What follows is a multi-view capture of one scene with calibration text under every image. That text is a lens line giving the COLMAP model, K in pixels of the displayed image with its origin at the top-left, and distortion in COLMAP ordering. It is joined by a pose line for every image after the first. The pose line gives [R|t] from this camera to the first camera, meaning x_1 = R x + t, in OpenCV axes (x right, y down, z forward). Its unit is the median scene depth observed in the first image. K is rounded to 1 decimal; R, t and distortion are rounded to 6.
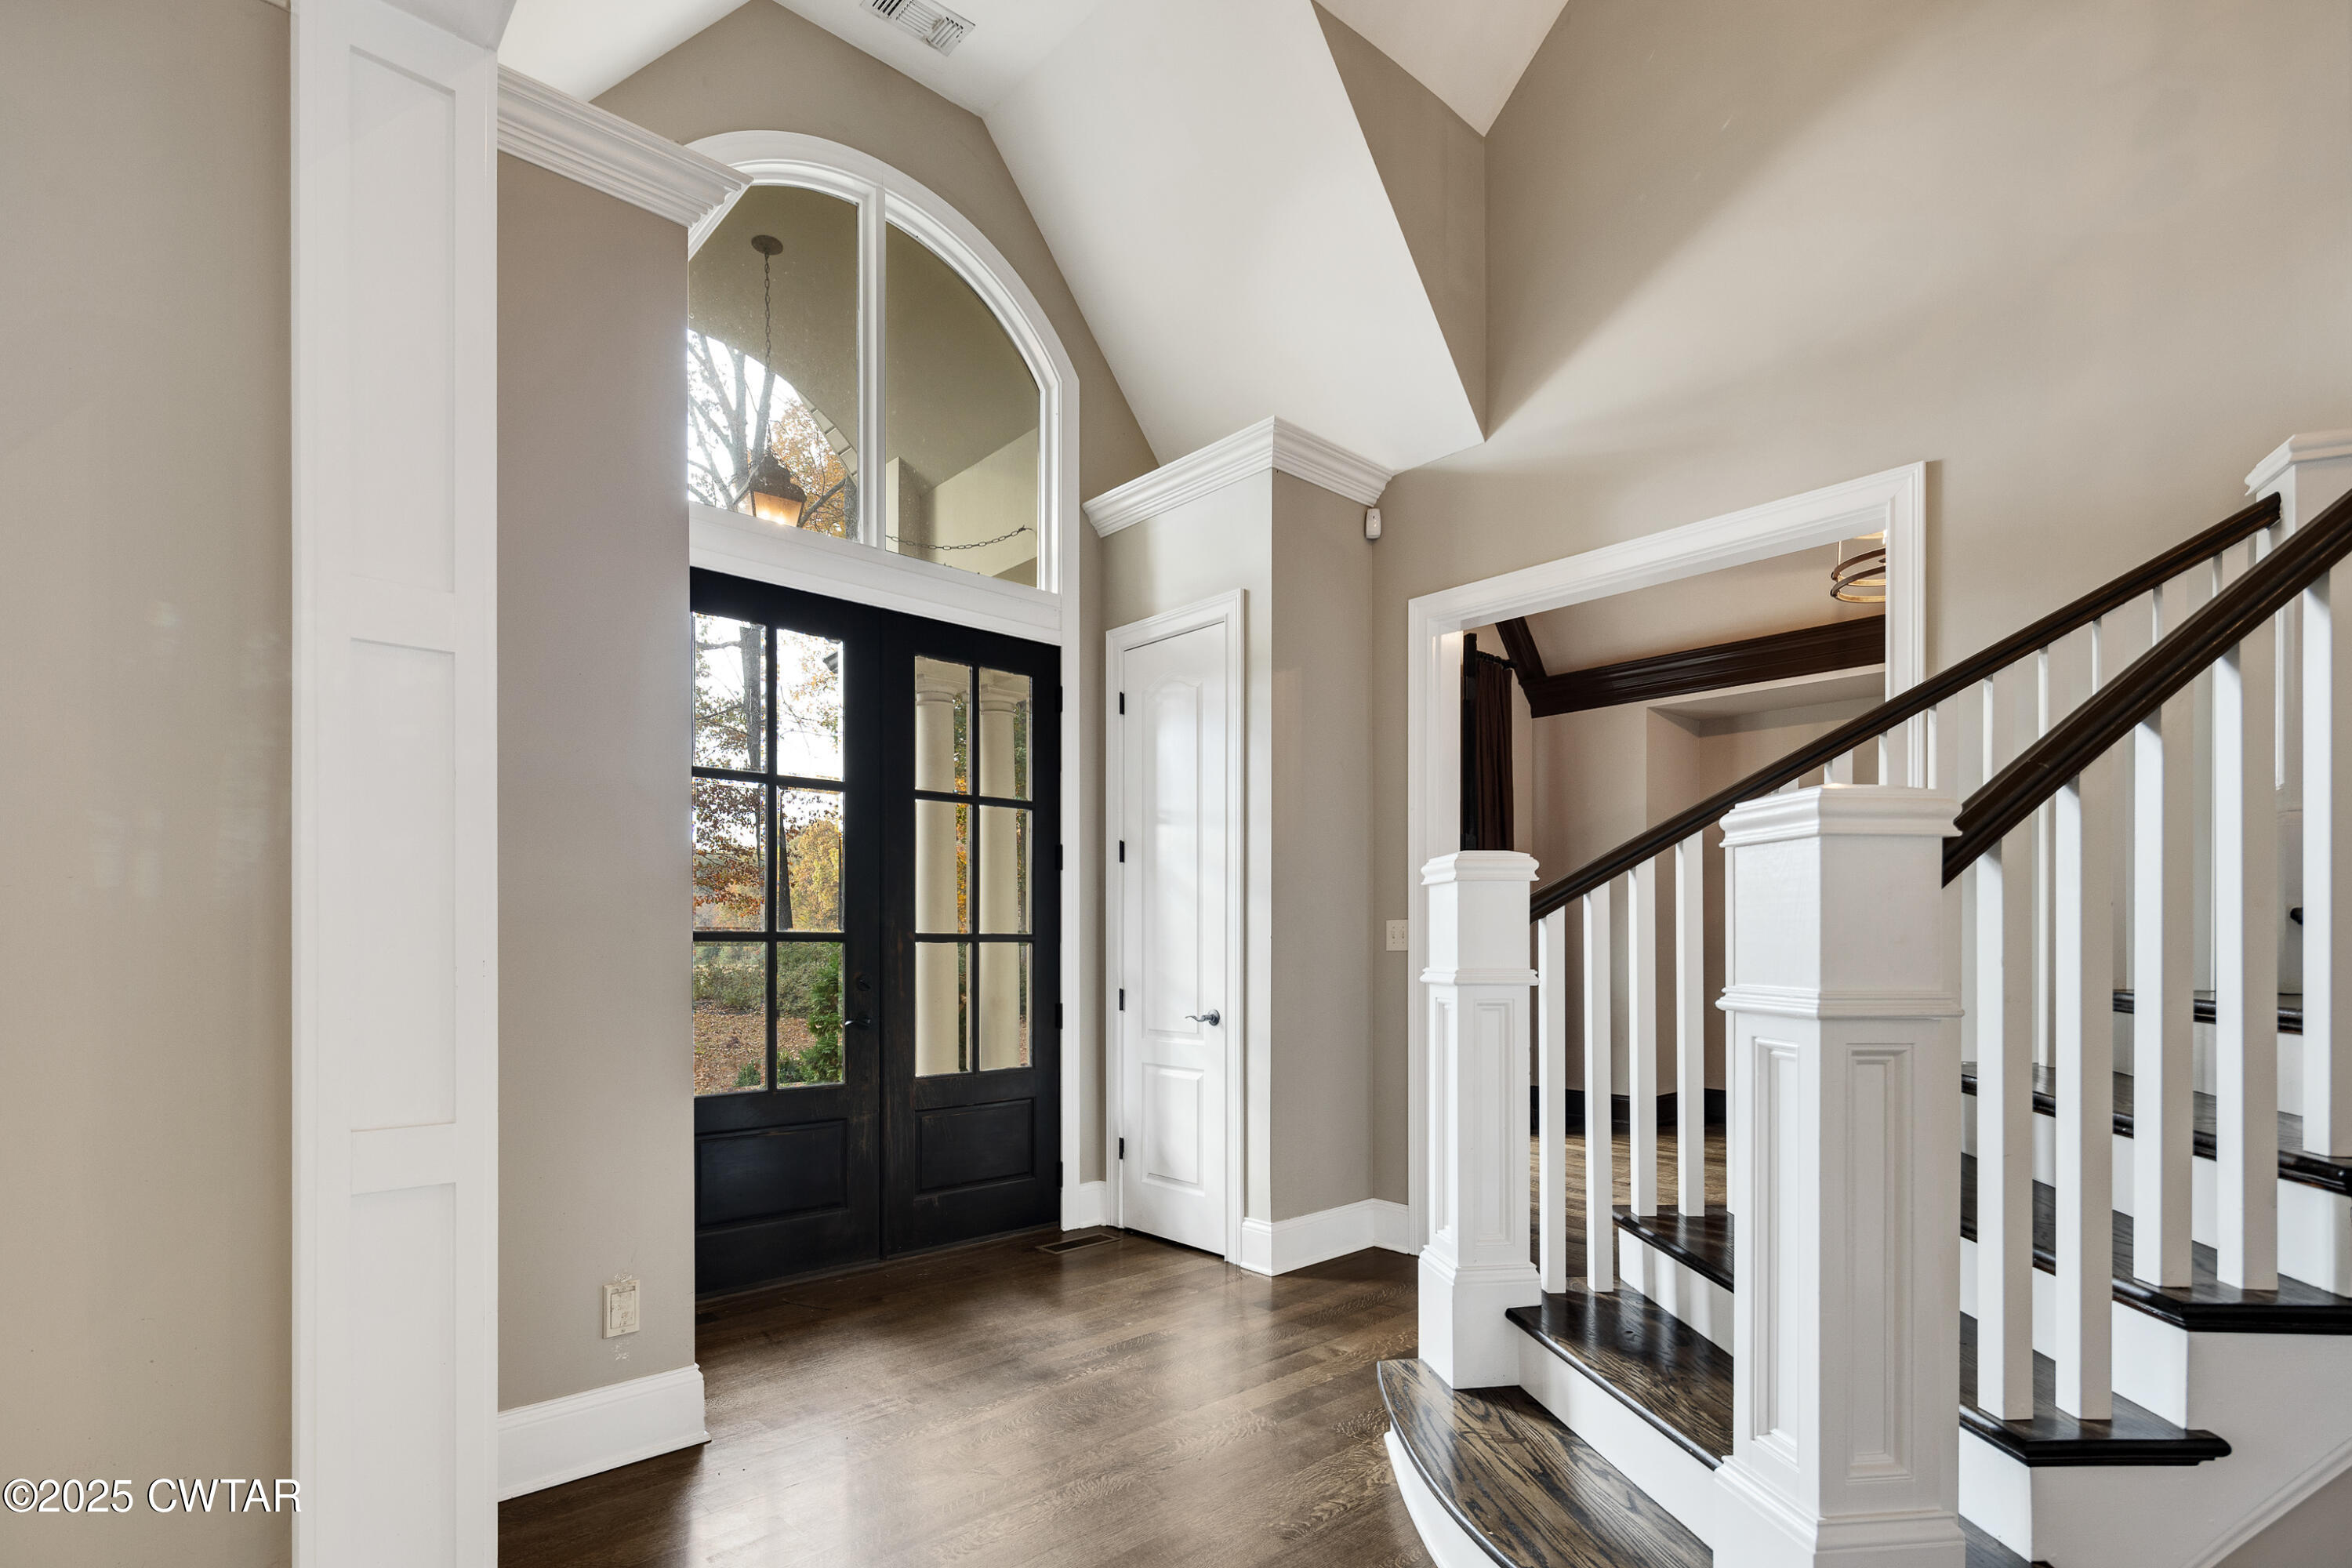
lens RADIAL K [[1137.1, 0, 1161.4], [0, 1137.1, 944.7], [0, 0, 1]] dist [0.005458, -0.004942]
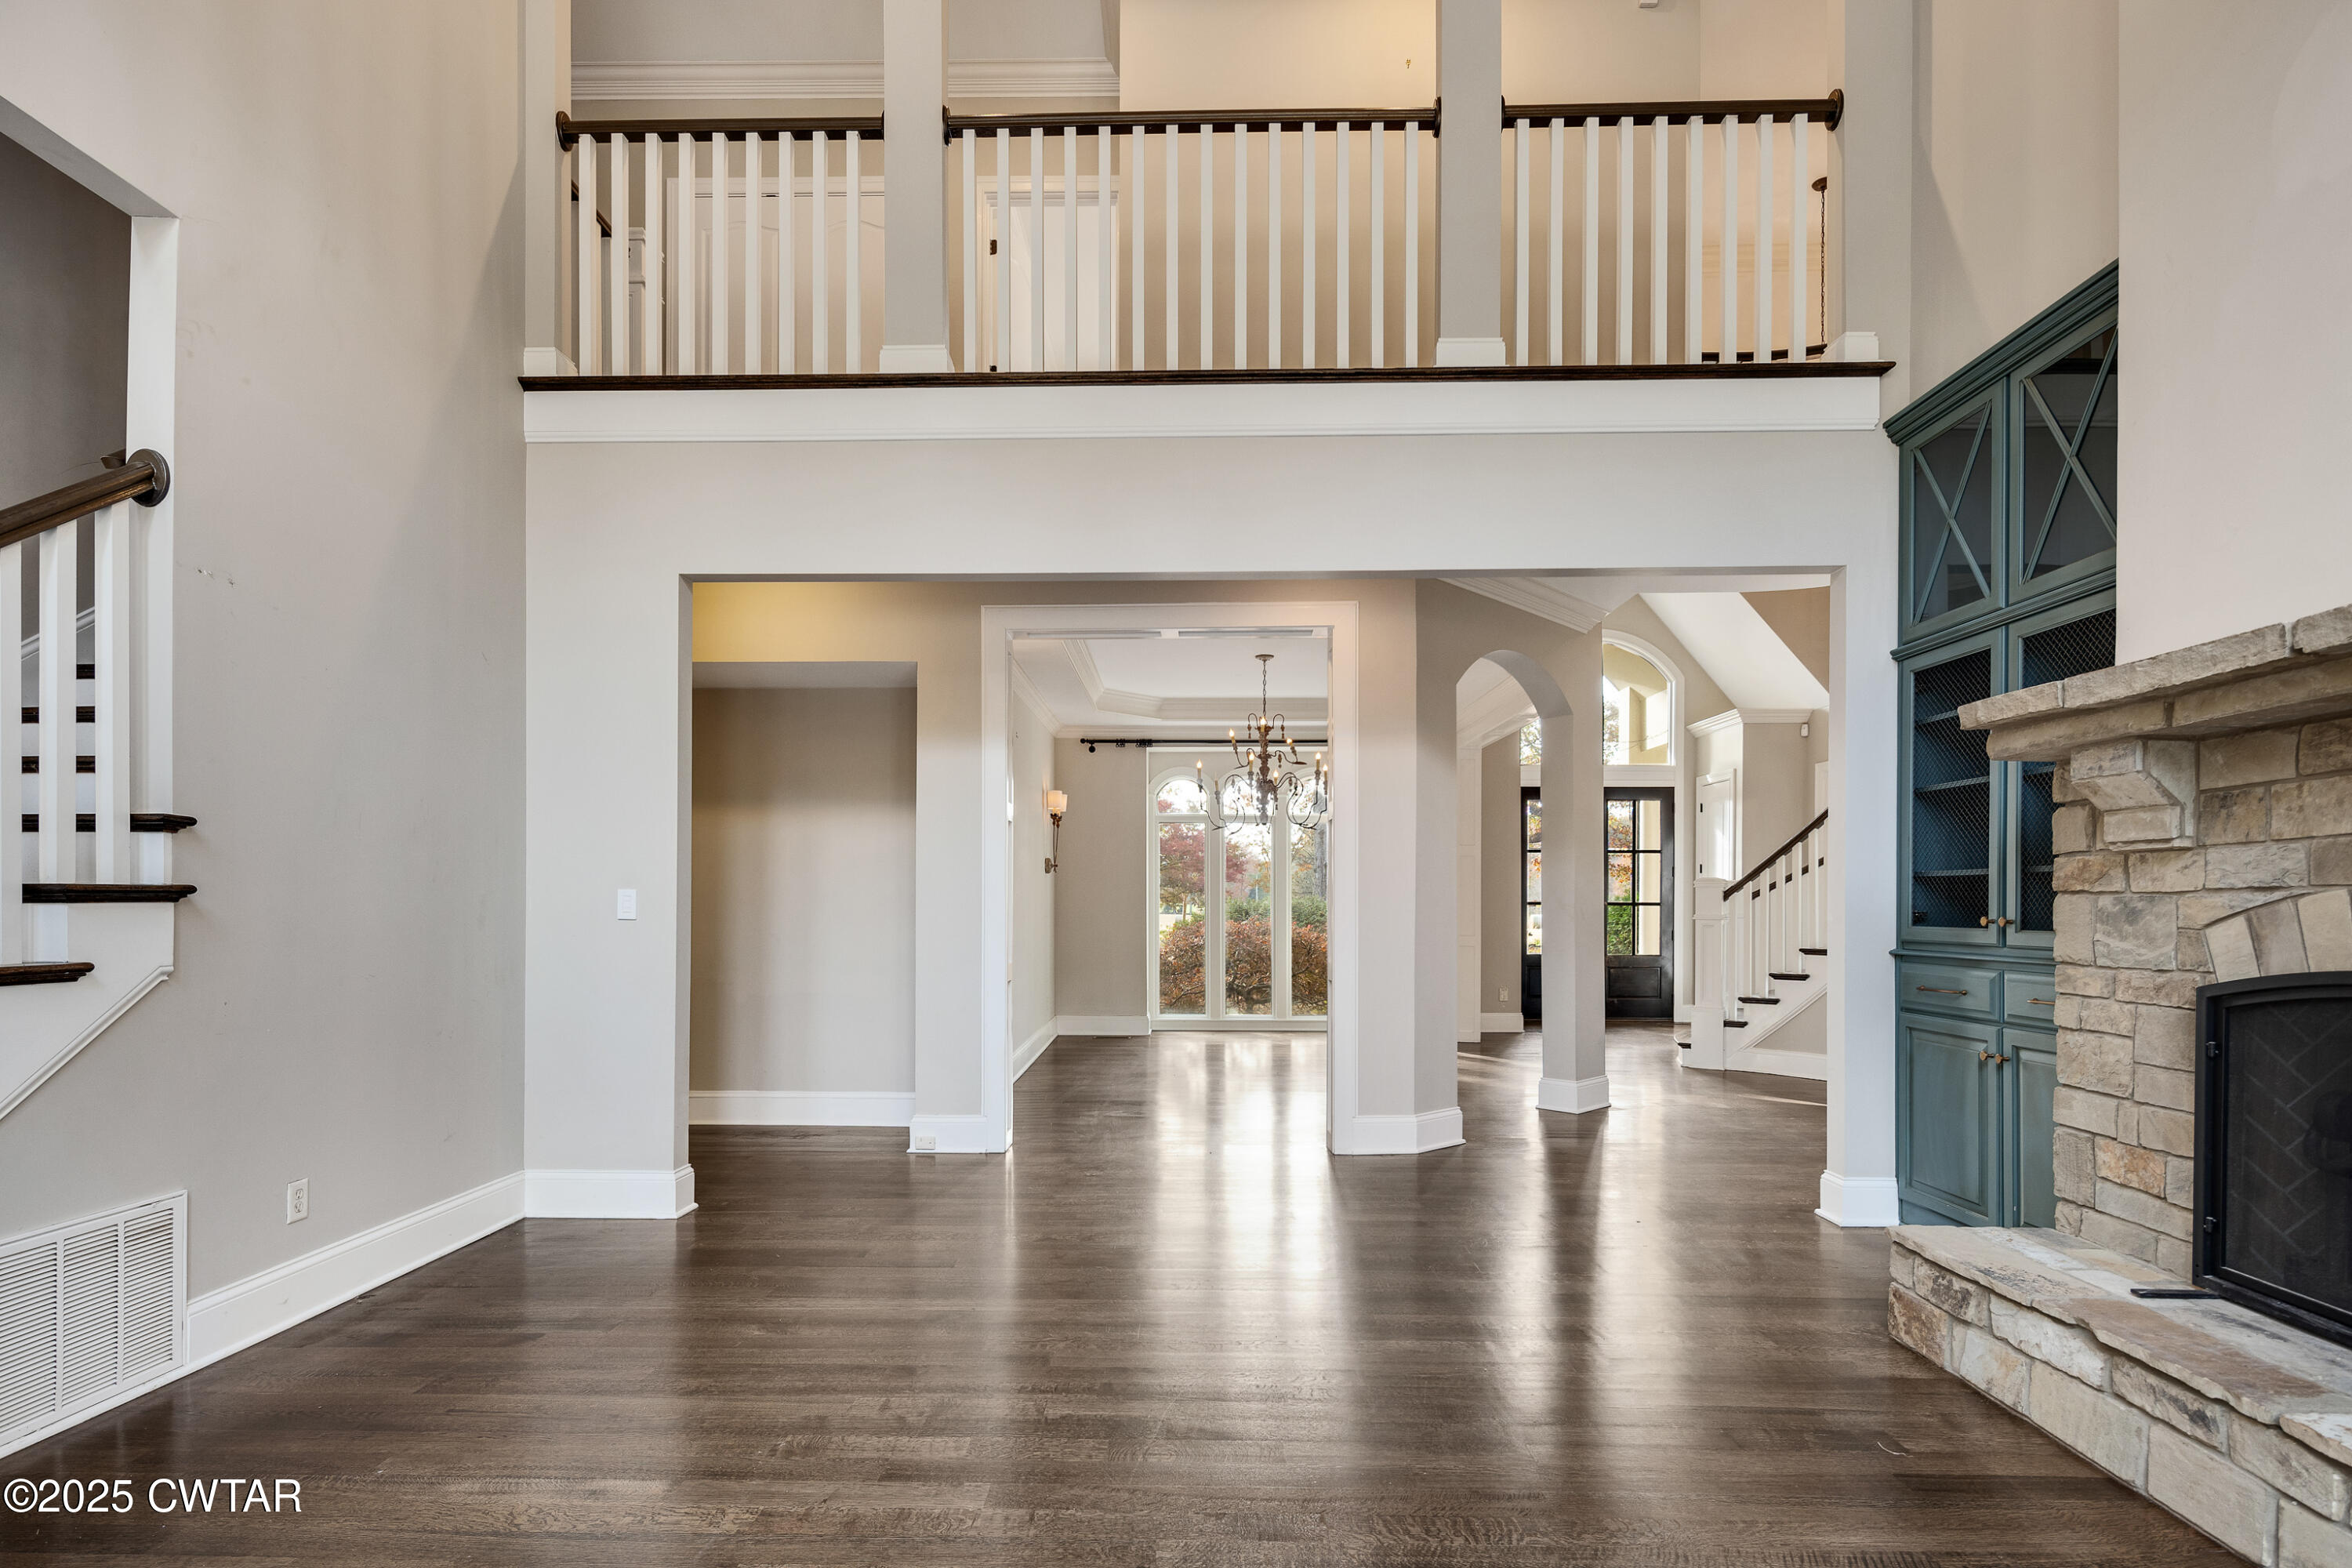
lens RADIAL K [[1137.1, 0, 1164.1], [0, 1137.1, 908.5], [0, 0, 1]] dist [0.005458, -0.004942]
pose [[0.730673, 0.005709, -0.682704, 0.867193], [-0.004977, 0.999983, 0.003035, 0.001750], [0.682709, 0.001180, 0.730689, -1.715039]]
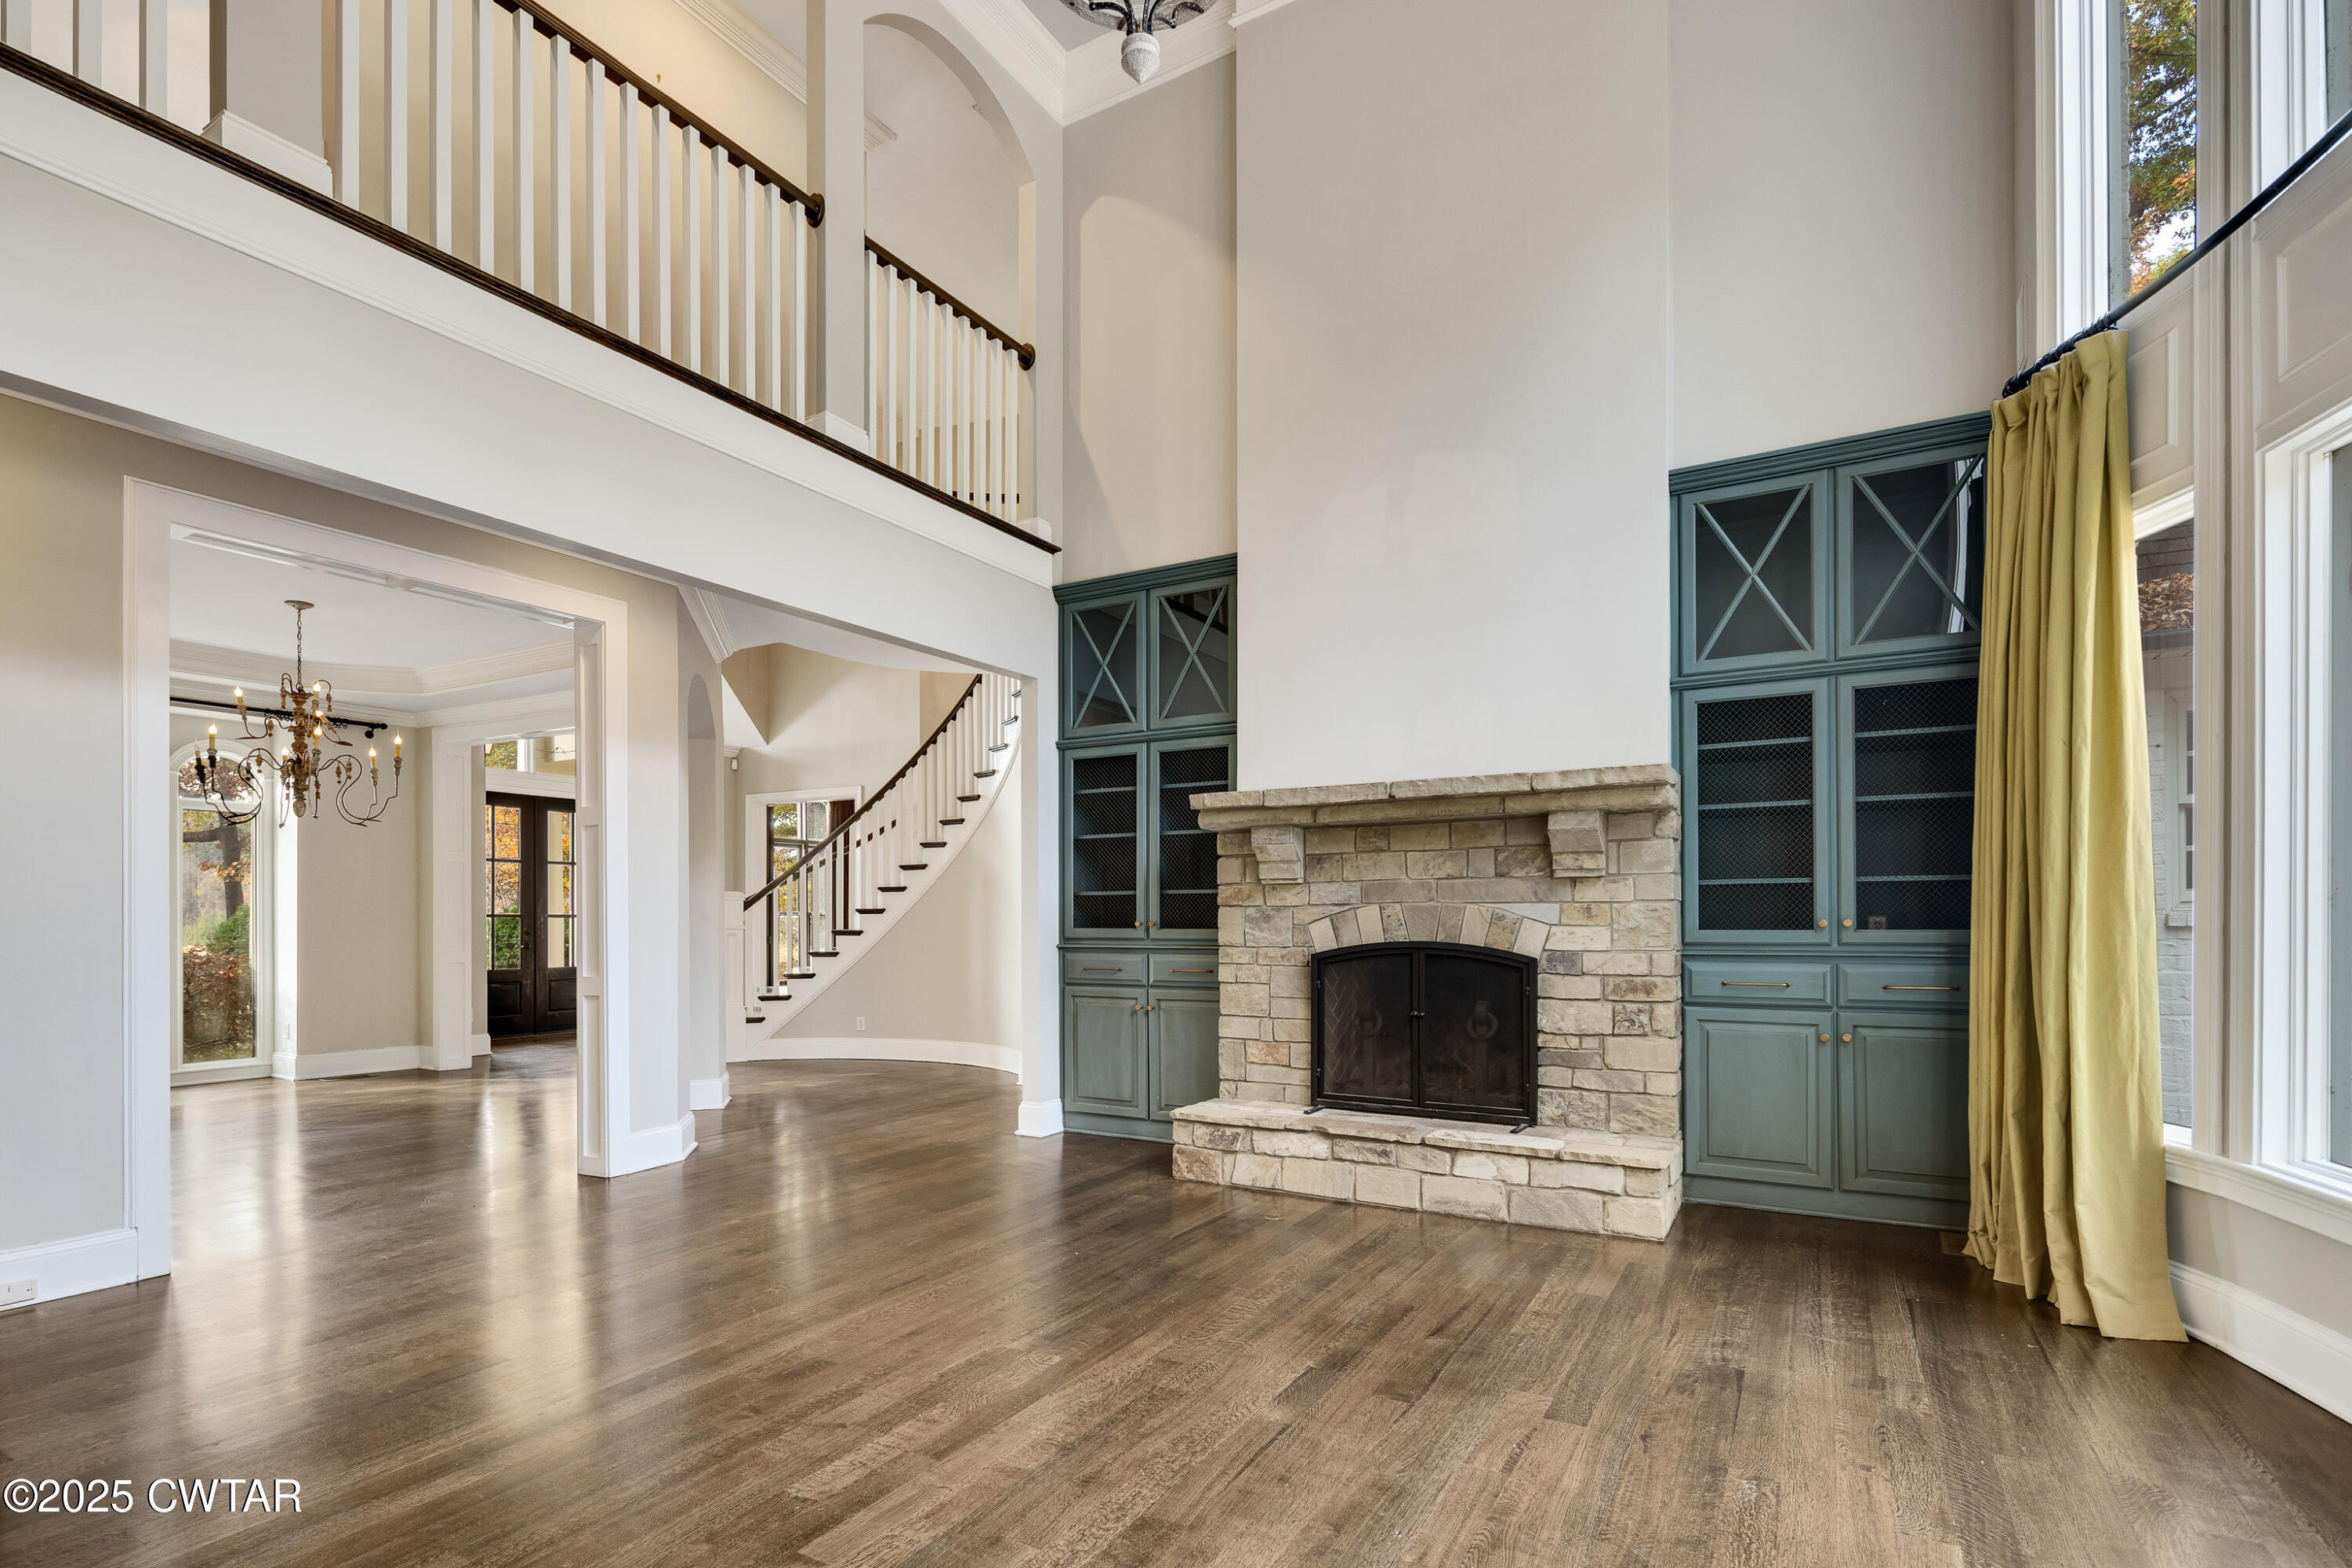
lens RADIAL K [[1137.1, 0, 1154.9], [0, 1137.1, 919.7], [0, 0, 1]] dist [0.005458, -0.004942]
pose [[0.951112, -0.001903, 0.308840, 0.314857], [0.002134, 0.999998, -0.000410, 0.006652], [-0.308838, 0.001048, 0.951114, -1.991087]]
